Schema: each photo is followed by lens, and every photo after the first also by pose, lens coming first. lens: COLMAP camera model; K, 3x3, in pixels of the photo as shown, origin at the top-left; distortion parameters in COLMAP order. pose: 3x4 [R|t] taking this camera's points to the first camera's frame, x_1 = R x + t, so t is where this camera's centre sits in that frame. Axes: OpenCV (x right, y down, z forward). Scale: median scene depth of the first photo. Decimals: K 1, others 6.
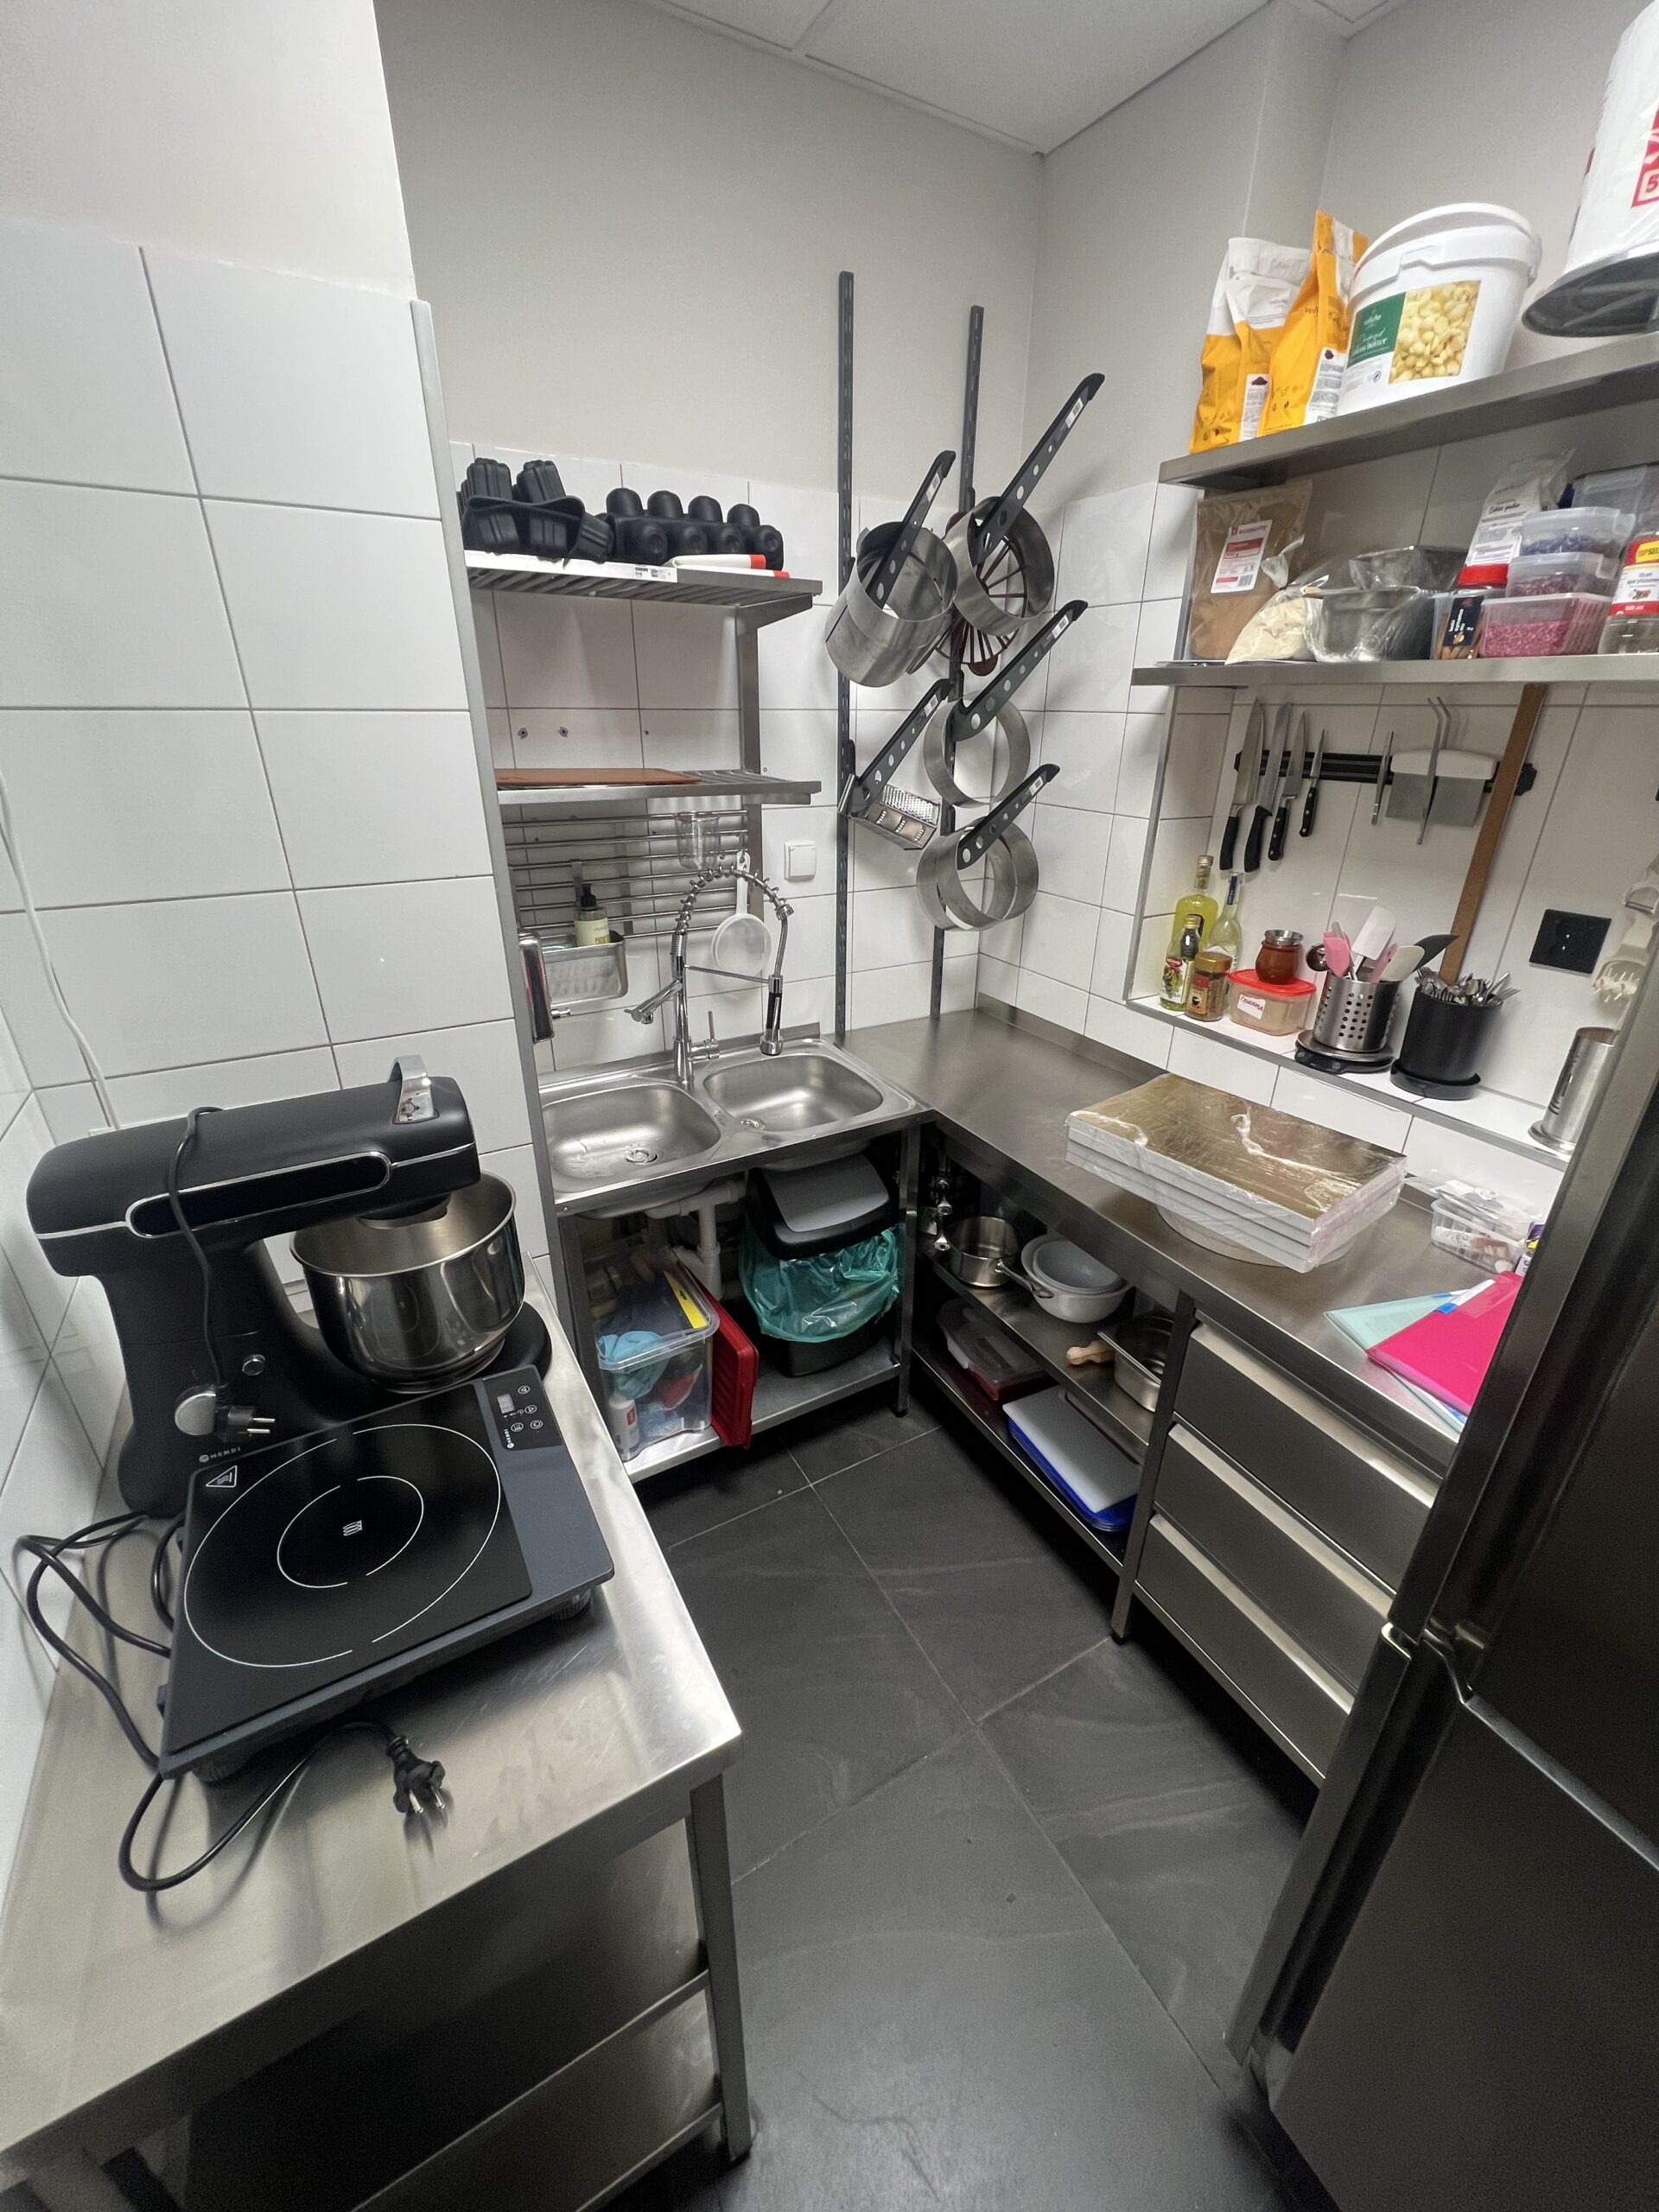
lens RADIAL K [[883.8, 0, 829.0], [0, 883.8, 1104.6], [0, 0, 1]] dist [-0.002932, 0.000095]
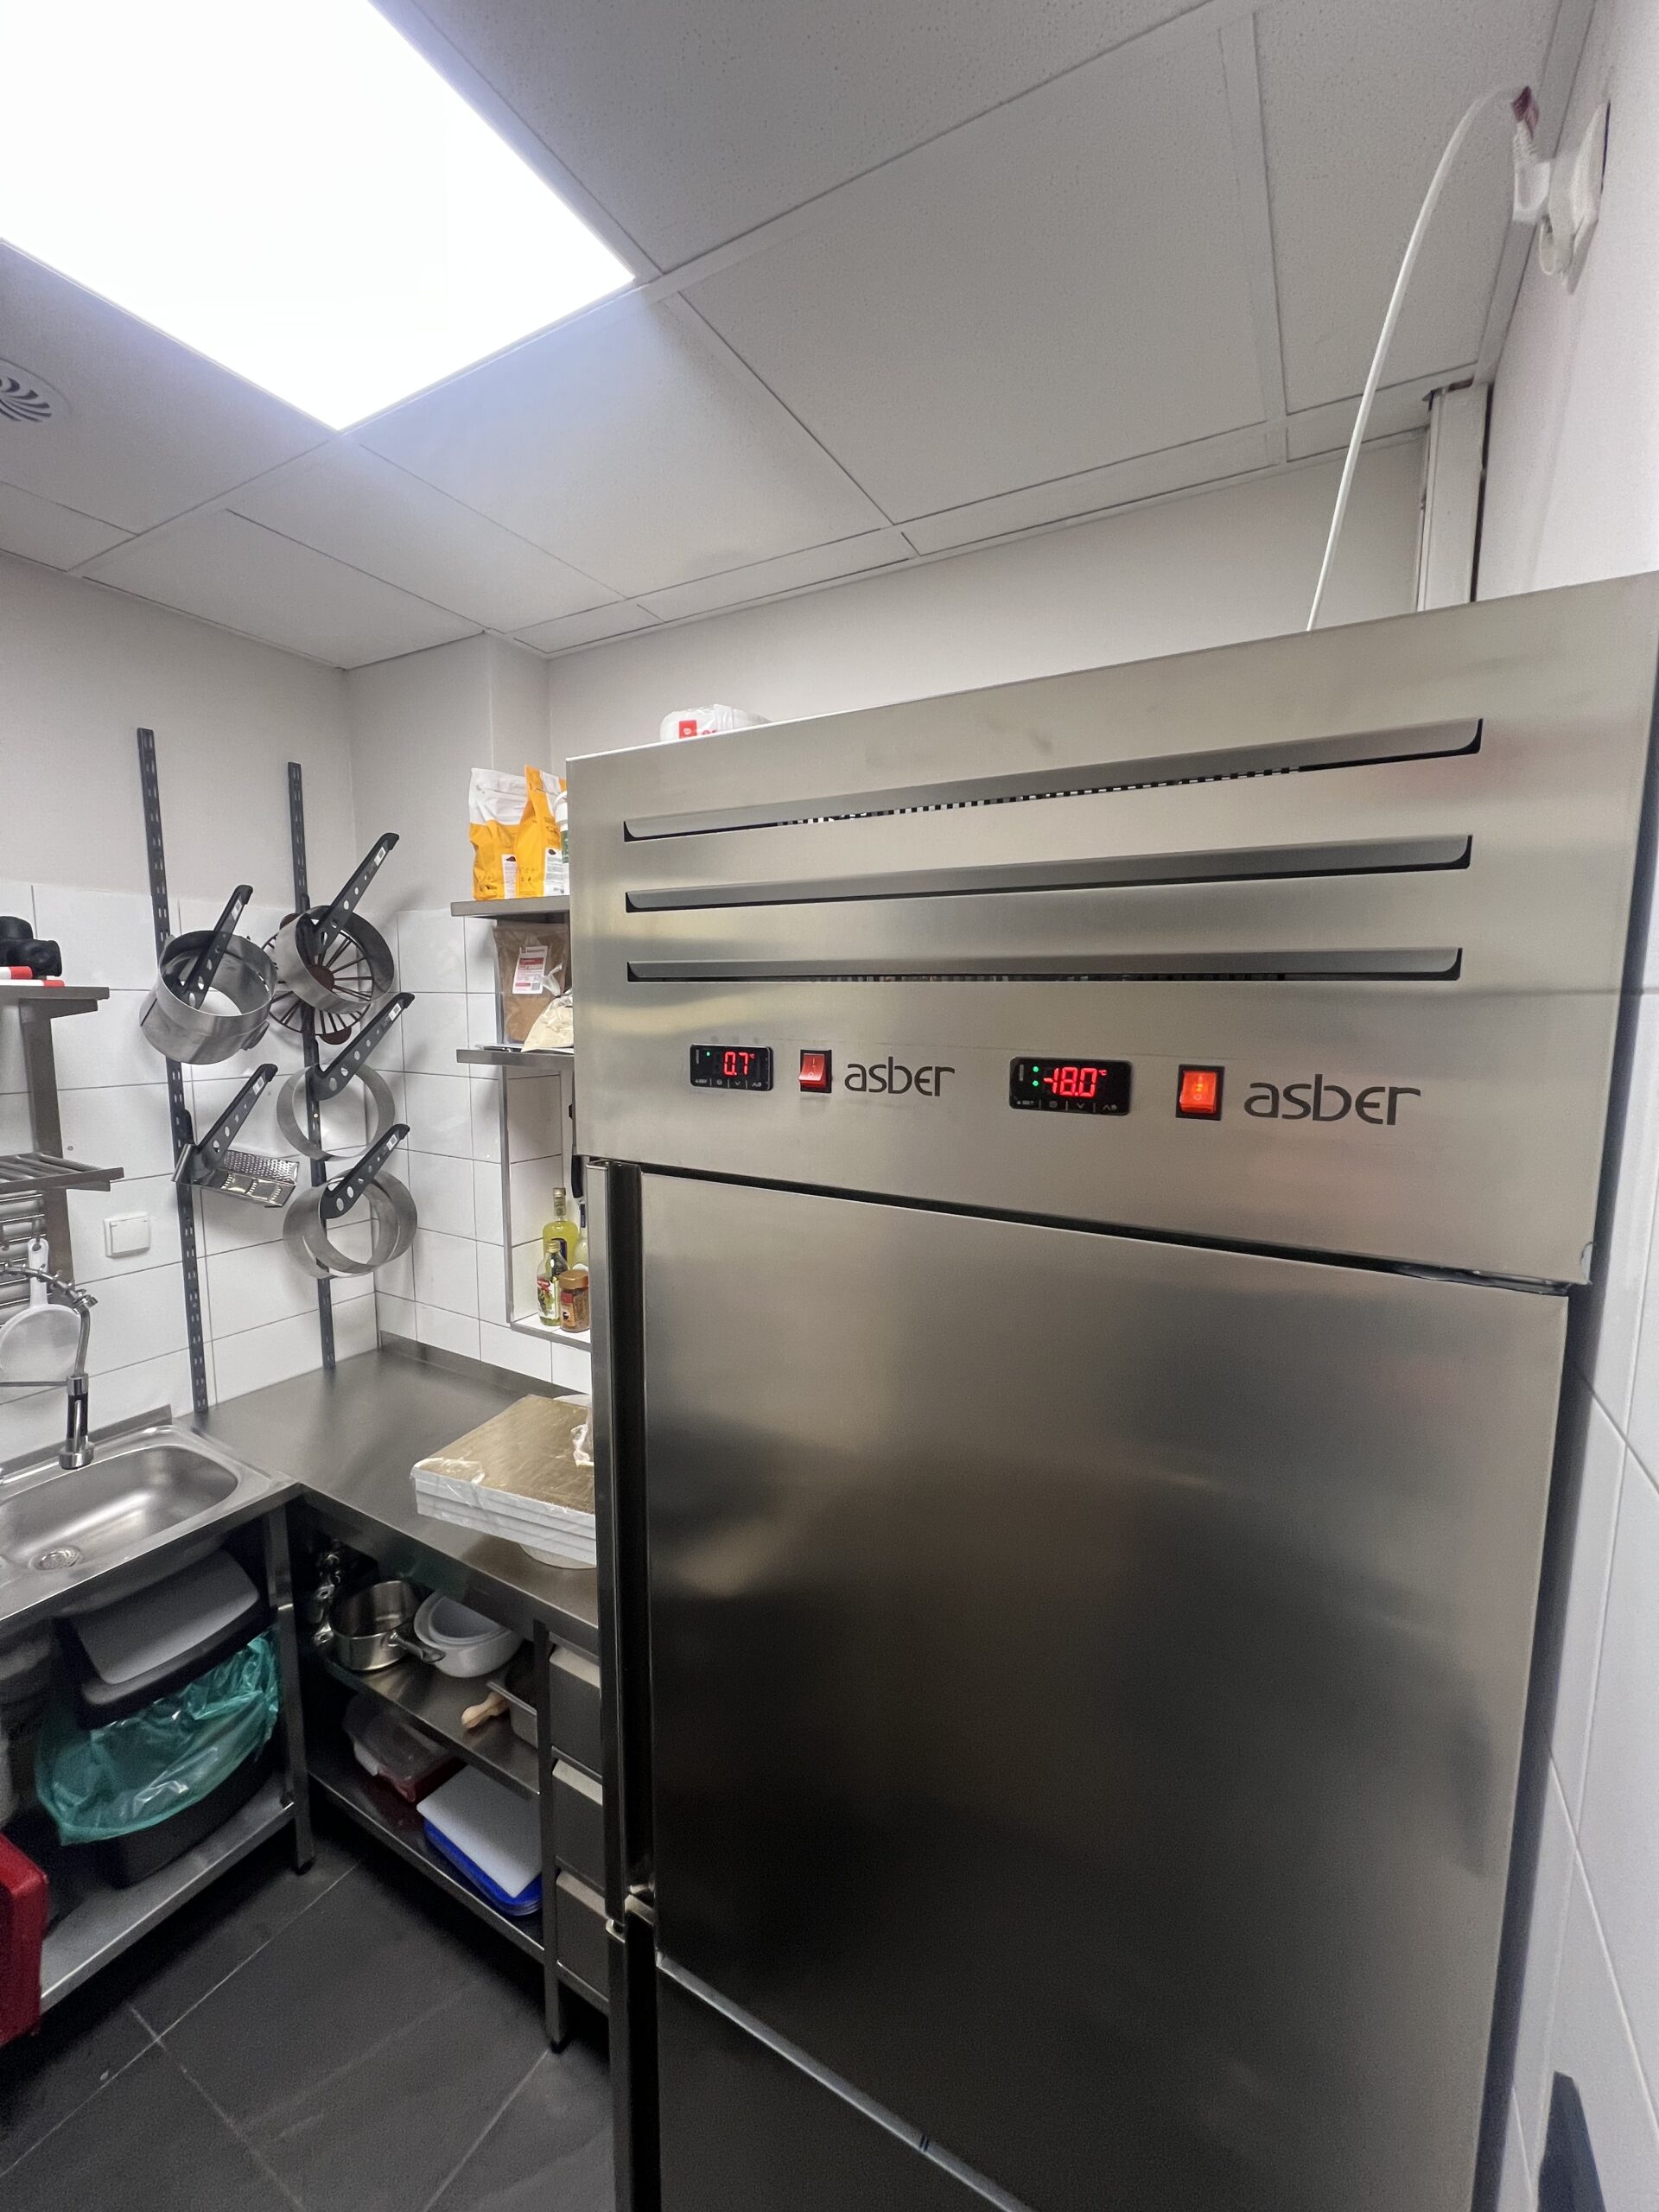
lens RADIAL K [[883.8, 0, 828.9], [0, 883.8, 1103.6], [0, 0, 1]] dist [-0.002932, 0.000095]
pose [[0.857148, -0.058290, 0.511761, 0.142561], [0.210115, 0.946716, -0.244090, -0.028127], [-0.470265, 0.316750, 0.823723, -0.162371]]
